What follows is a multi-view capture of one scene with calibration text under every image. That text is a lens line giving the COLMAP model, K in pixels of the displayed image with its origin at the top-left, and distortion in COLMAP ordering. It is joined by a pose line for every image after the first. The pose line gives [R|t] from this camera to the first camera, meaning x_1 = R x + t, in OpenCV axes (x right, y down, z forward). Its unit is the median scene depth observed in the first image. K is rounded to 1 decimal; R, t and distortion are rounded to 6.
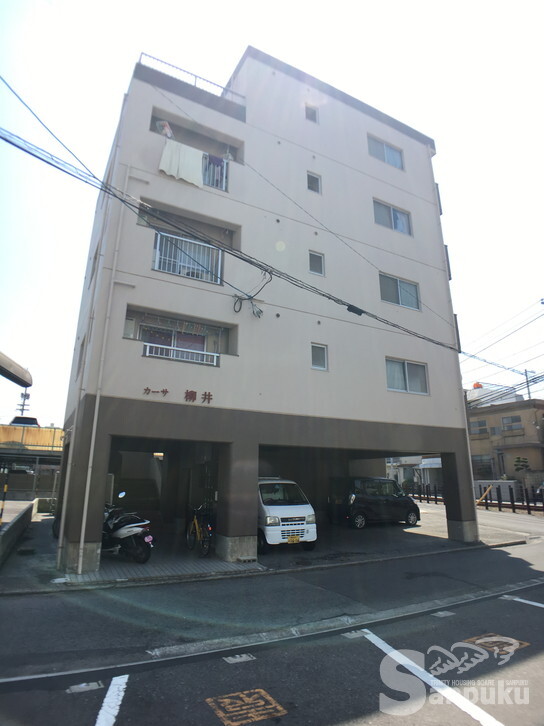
lens RADIAL K [[419.7, 0, 272.0], [0, 419.7, 363.0], [0, 0, 1]] dist [-0.064268, 0.001967]
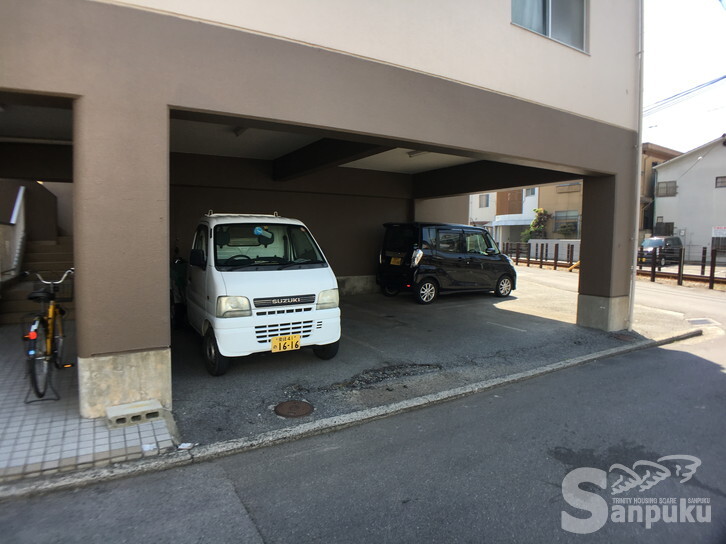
lens RADIAL K [[419.7, 0, 363.0], [0, 419.7, 272.0], [0, 0, 1]] dist [-0.064268, 0.001967]
pose [[0.998585, -0.001055, 0.053172, 0.102572], [-0.017411, 0.938223, 0.345593, 0.173203], [-0.050251, -0.346030, 0.936877, 0.535848]]
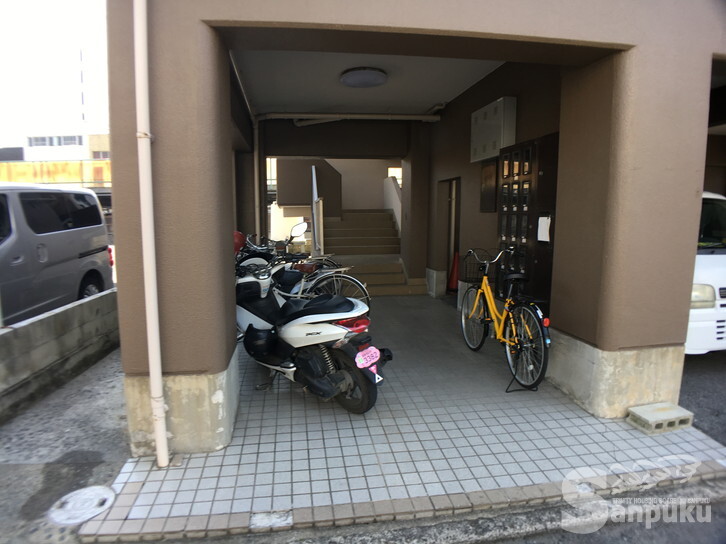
lens RADIAL K [[419.7, 0, 363.0], [0, 419.7, 272.0], [0, 0, 1]] dist [-0.064268, 0.001967]
pose [[0.940793, 0.028762, -0.337760, -0.141225], [0.106177, 0.921252, 0.374194, 0.175428], [0.321925, -0.387902, 0.863653, 0.542706]]
